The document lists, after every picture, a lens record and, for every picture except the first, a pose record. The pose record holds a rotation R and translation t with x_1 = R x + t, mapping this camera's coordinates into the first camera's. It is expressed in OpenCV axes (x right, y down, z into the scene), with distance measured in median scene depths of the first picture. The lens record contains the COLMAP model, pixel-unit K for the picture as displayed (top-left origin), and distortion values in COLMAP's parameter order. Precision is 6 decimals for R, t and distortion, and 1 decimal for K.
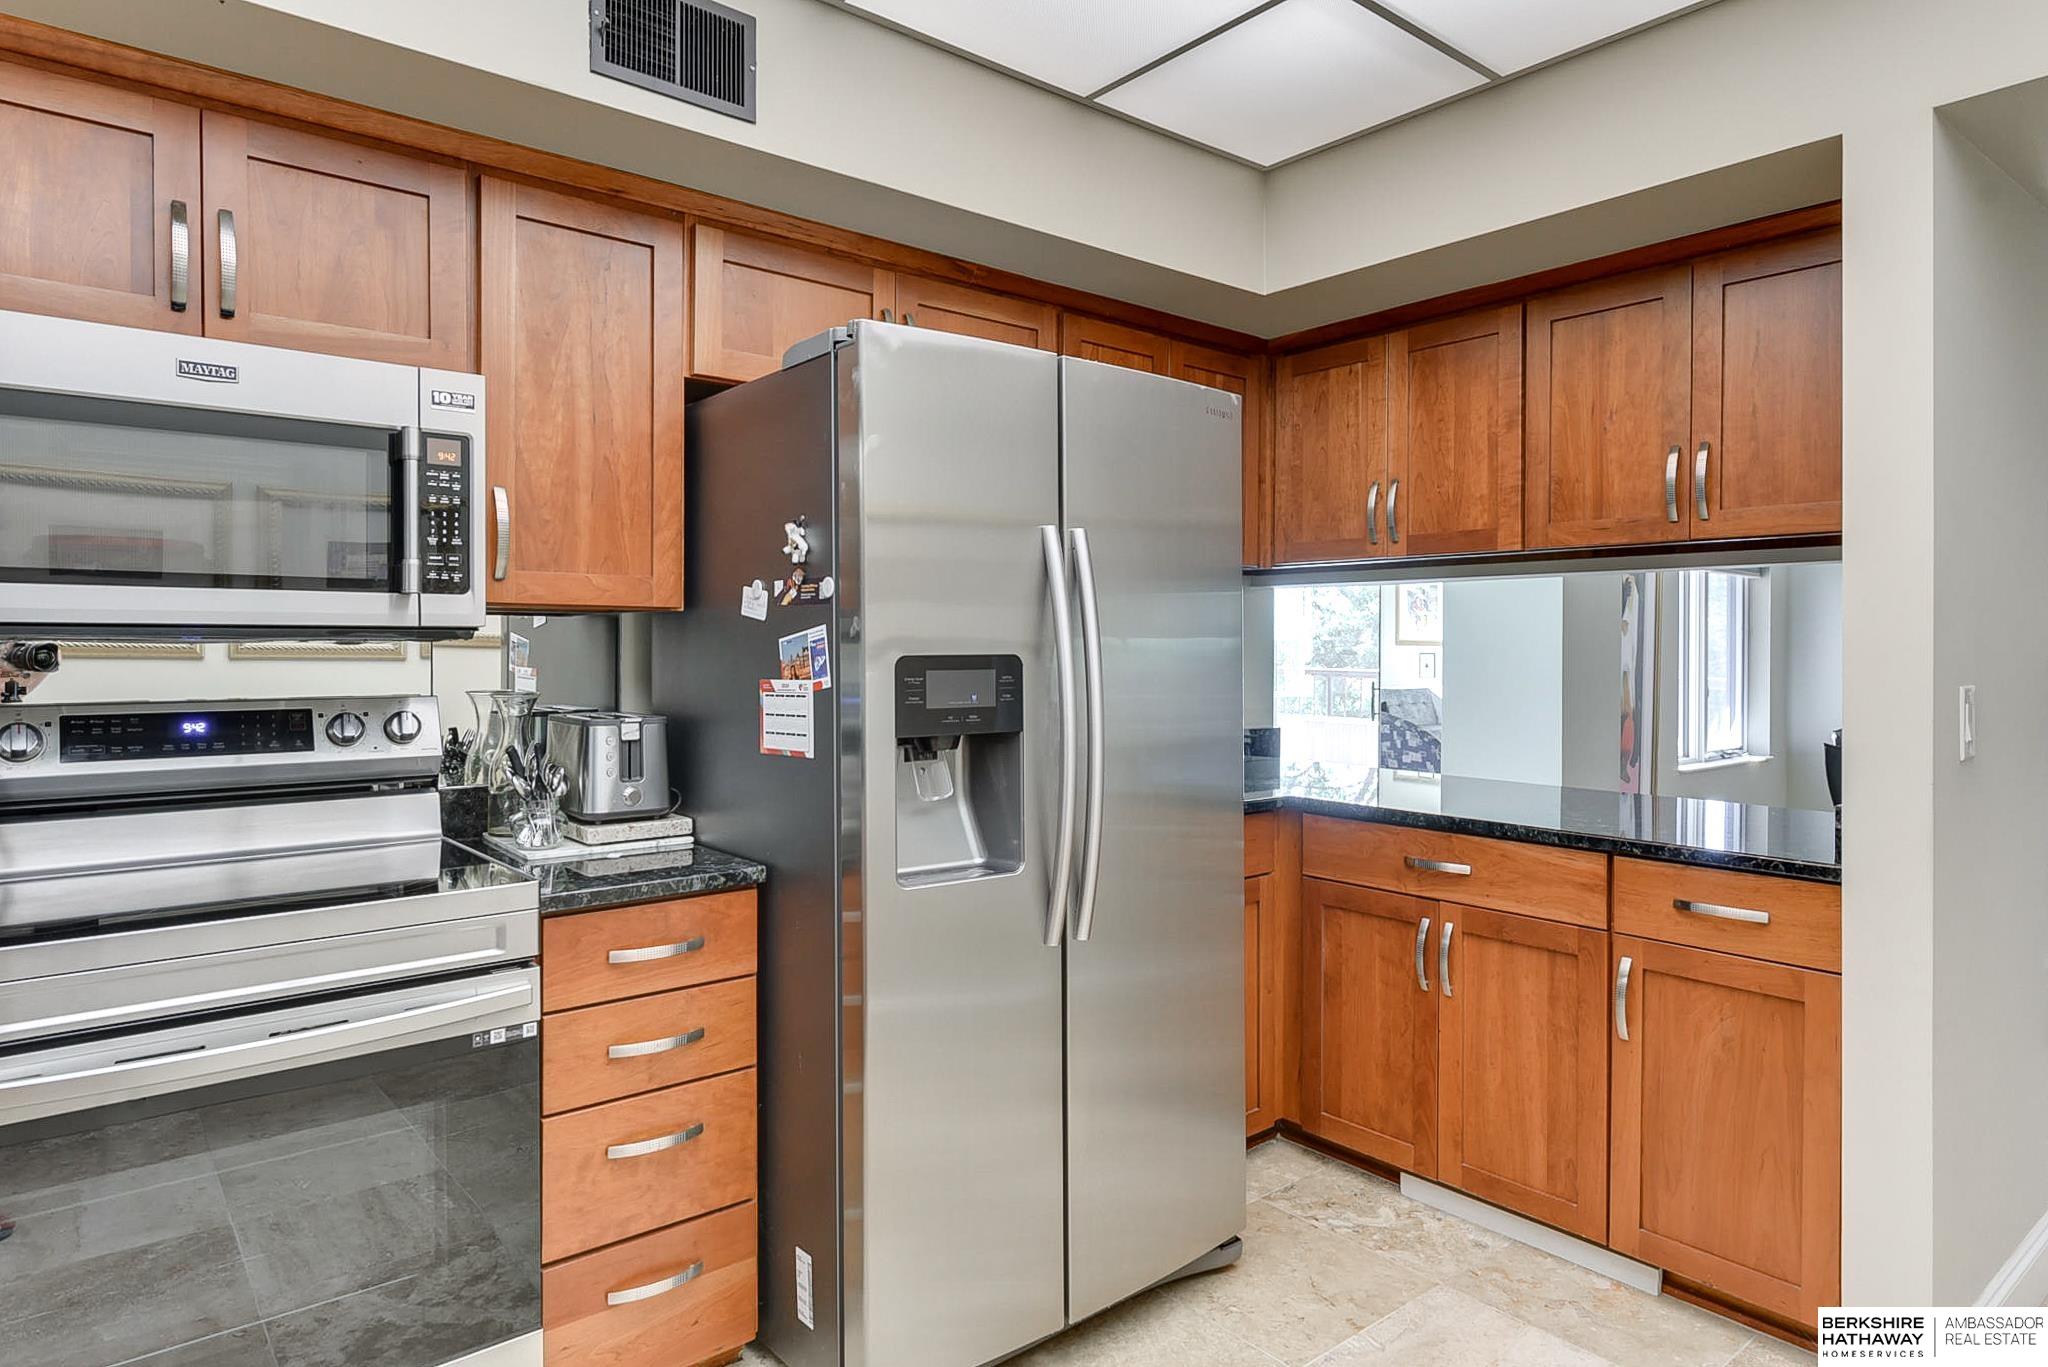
lens RADIAL K [[1180.6, 0, 1019.1], [0, 1180.6, 649.5], [0, 0, 1]] dist [0.004083, 0.000238]
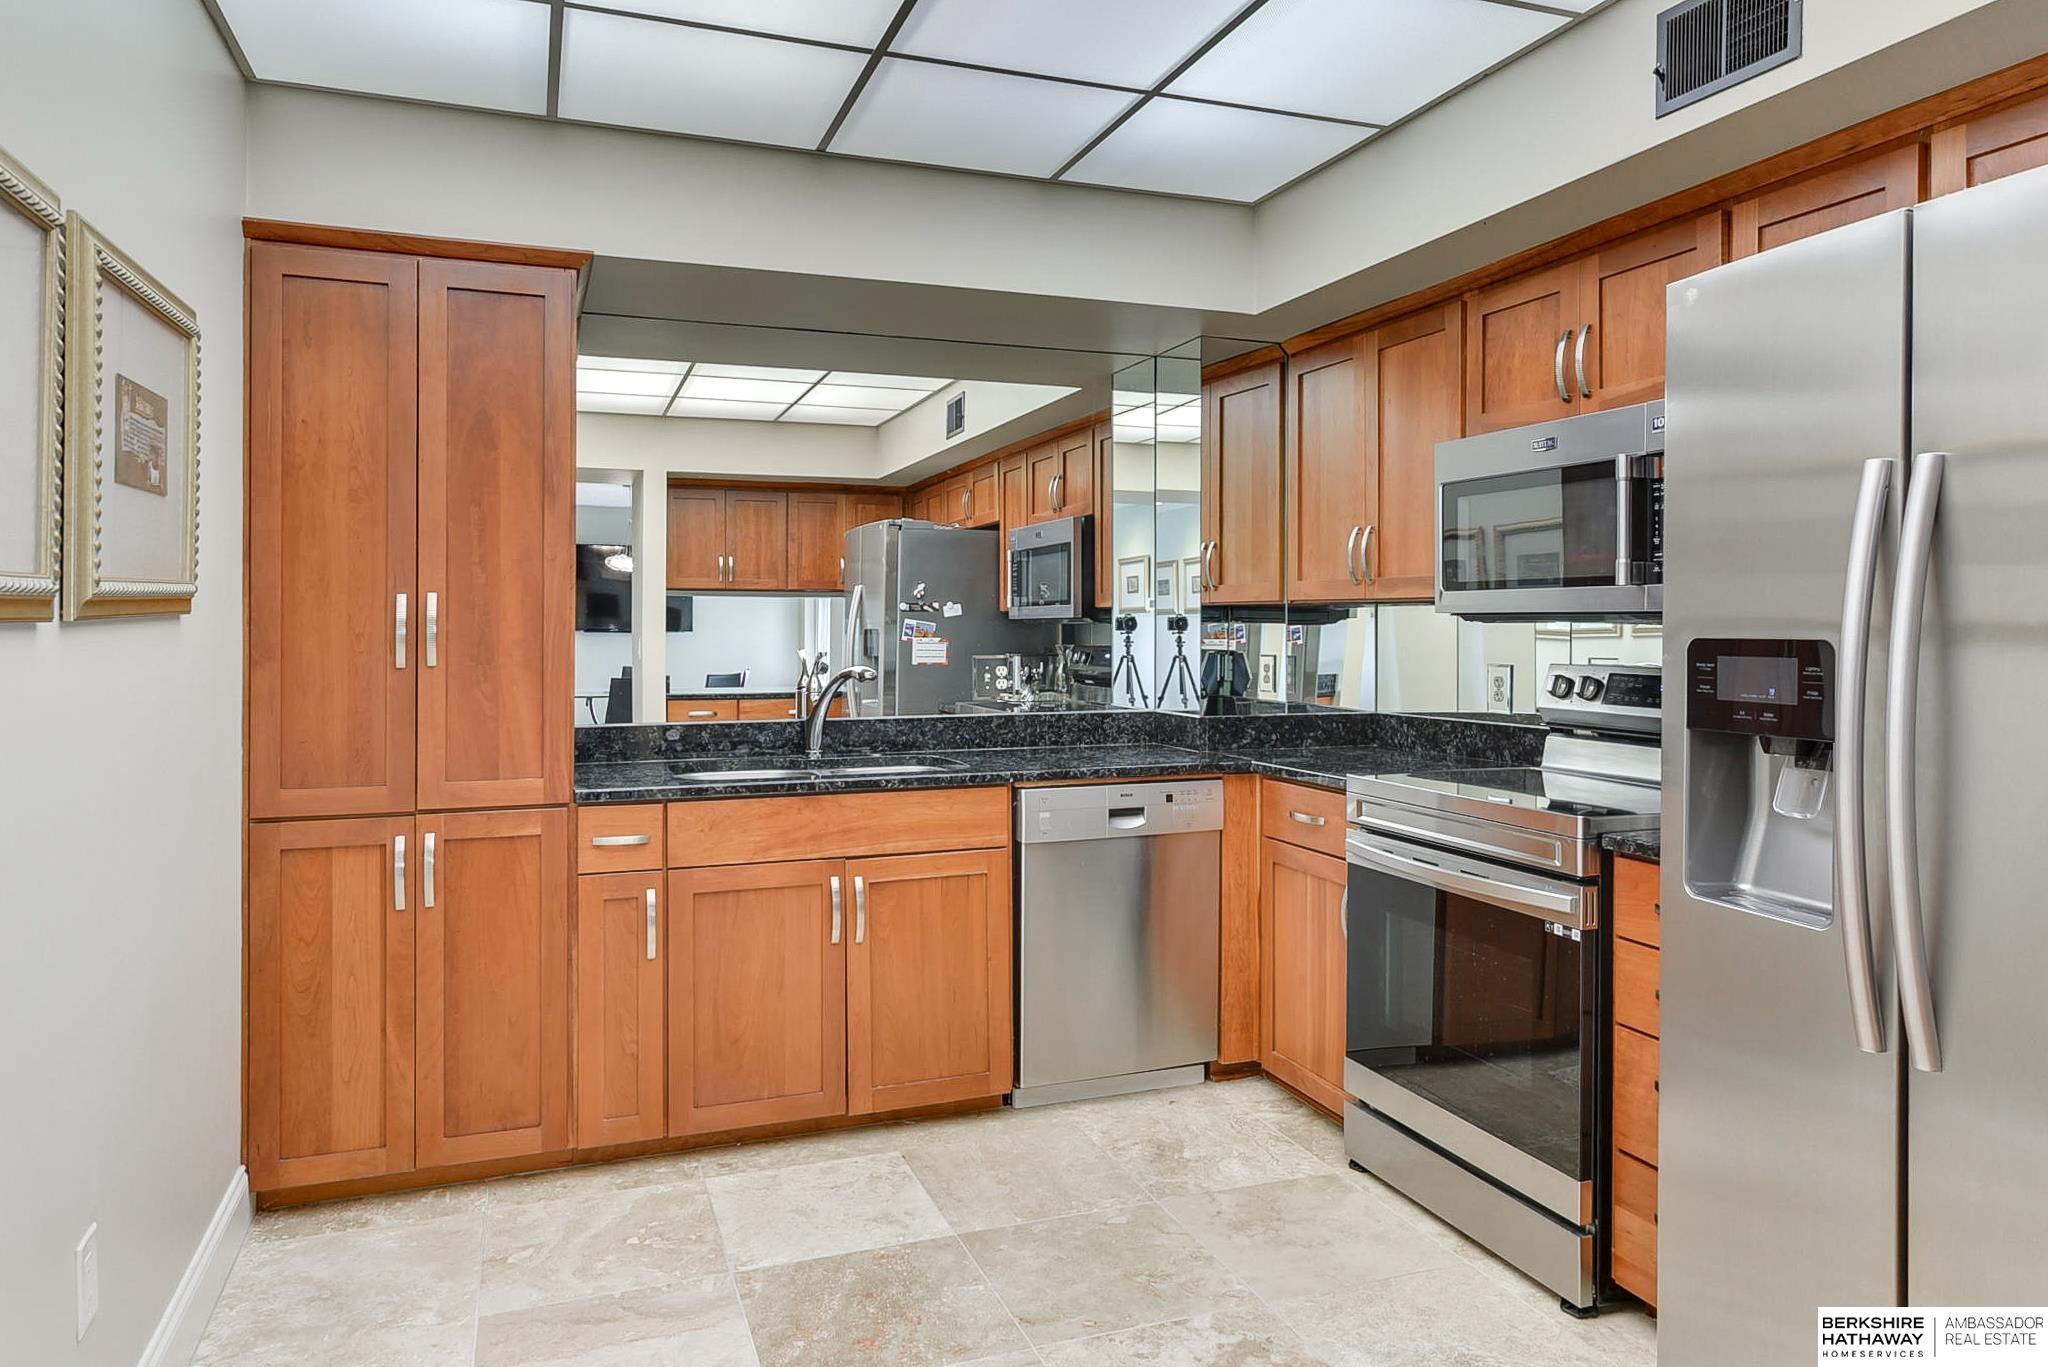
lens RADIAL K [[1336.0, 0, 1022.7], [0, 1336.0, 622.8], [0, 0, 1]] dist [0.000643, 0.000009]
pose [[-0.322229, -0.003183, -0.946657, 1.029925], [-0.005692, 0.999983, -0.001425, -0.002511], [0.946645, 0.004930, -0.322241, 0.832432]]
